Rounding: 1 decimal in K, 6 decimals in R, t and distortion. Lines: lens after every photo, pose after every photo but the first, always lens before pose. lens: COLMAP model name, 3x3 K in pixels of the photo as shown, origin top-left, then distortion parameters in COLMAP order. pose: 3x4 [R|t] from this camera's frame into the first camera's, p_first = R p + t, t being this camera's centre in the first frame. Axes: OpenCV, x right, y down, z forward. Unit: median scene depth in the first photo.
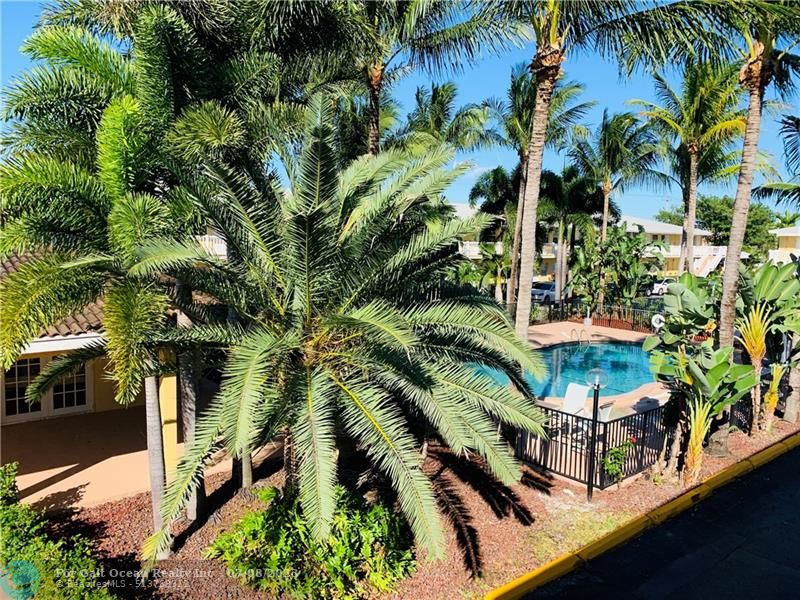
lens RADIAL K [[603.8, 0, 400.0], [0, 603.8, 302.0], [0, 0, 1]] dist [0.009576, 0.001213]
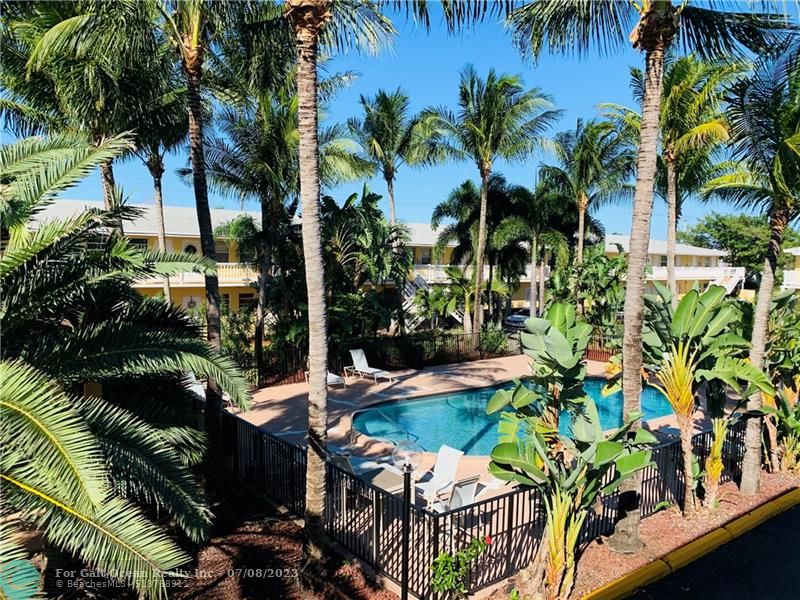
lens RADIAL K [[603.8, 0, 399.6], [0, 603.8, 297.3], [0, 0, 1]] dist [0.009576, 0.001213]
pose [[0.998776, -0.008293, -0.048755, 0.119845], [0.005887, 0.998768, -0.049273, -0.006687], [0.049104, 0.048926, 0.997595, 0.100497]]
